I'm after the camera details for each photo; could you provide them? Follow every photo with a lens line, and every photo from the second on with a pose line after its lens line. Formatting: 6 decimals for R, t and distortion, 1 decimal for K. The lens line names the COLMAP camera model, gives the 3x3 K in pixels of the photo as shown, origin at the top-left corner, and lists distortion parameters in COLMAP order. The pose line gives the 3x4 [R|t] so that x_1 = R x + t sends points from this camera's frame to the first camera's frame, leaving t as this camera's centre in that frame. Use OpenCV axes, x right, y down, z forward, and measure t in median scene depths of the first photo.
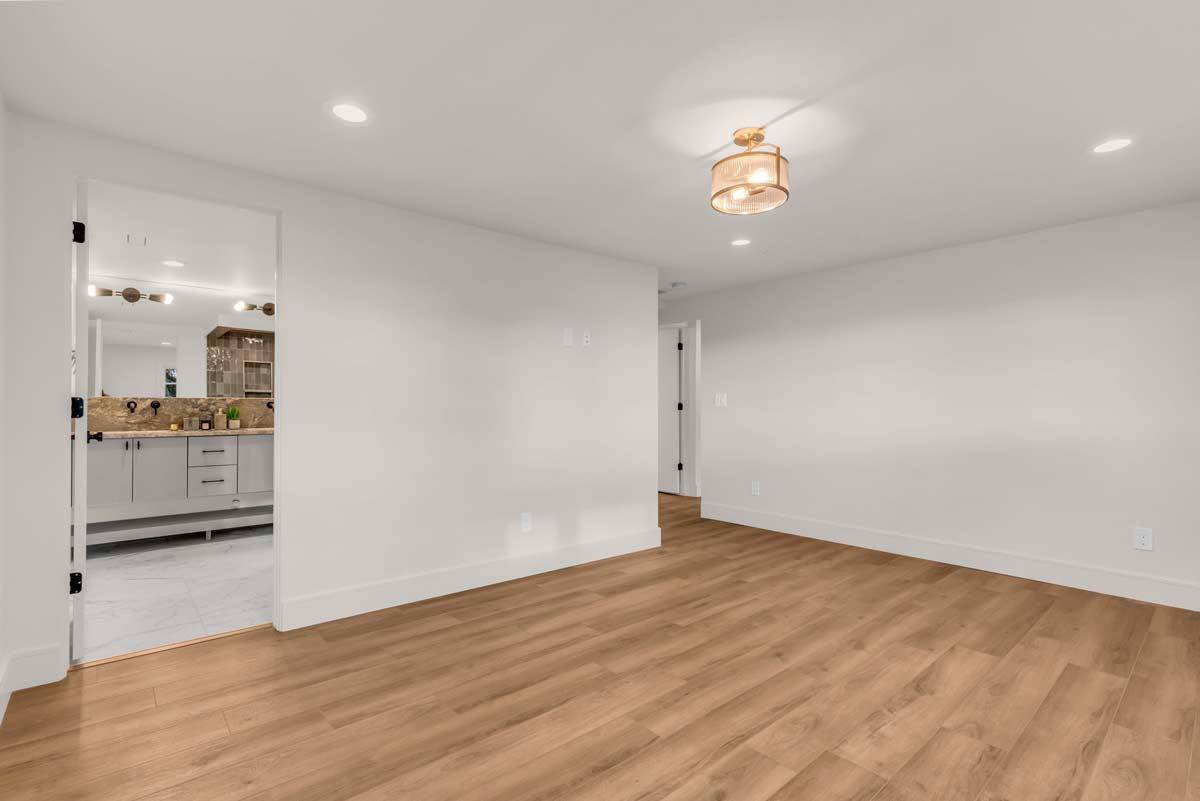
lens RADIAL K [[563.3, 0, 597.9], [0, 563.3, 400.9], [0, 0, 1]] dist [0.000553, -0.000003]
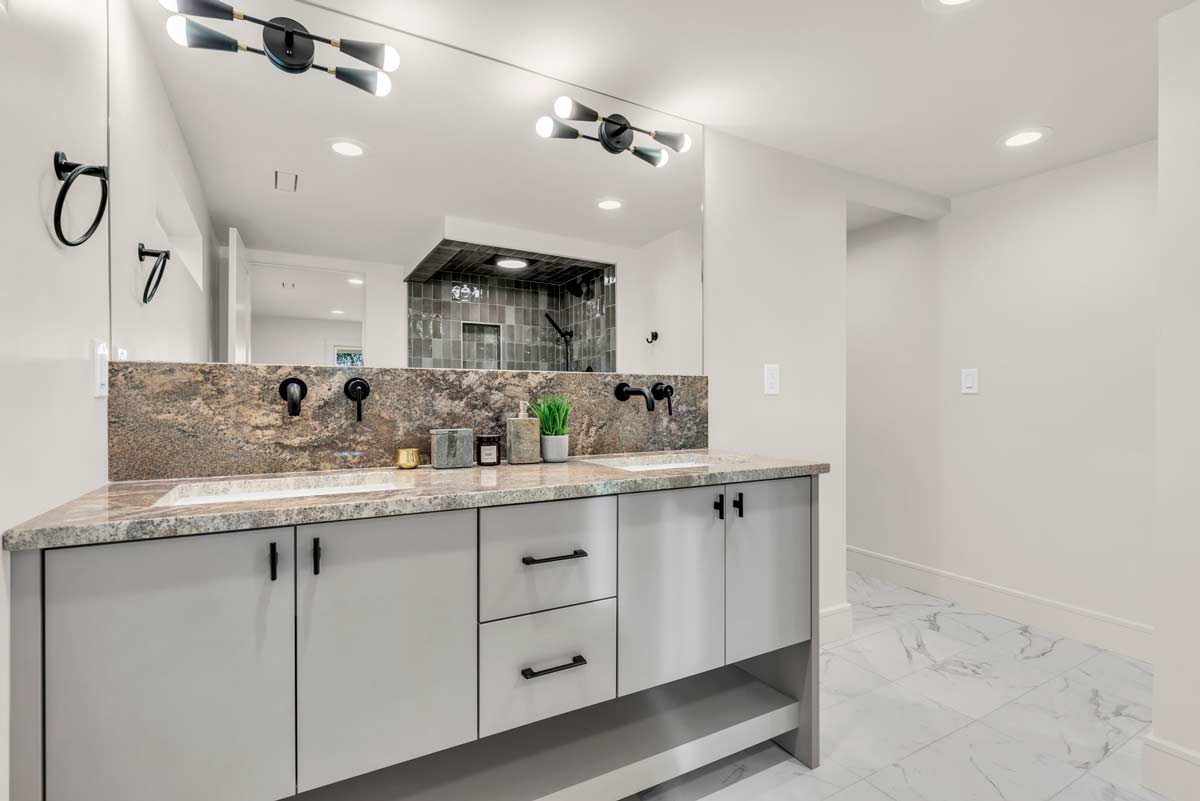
lens RADIAL K [[563.3, 0, 597.9], [0, 563.3, 400.9], [0, 0, 1]] dist [0.000553, -0.000003]
pose [[0.978854, -0.000793, -0.204559, -0.573876], [0.003387, 0.999918, 0.012330, 0.009755], [0.204533, -0.012762, 0.978776, 0.699726]]
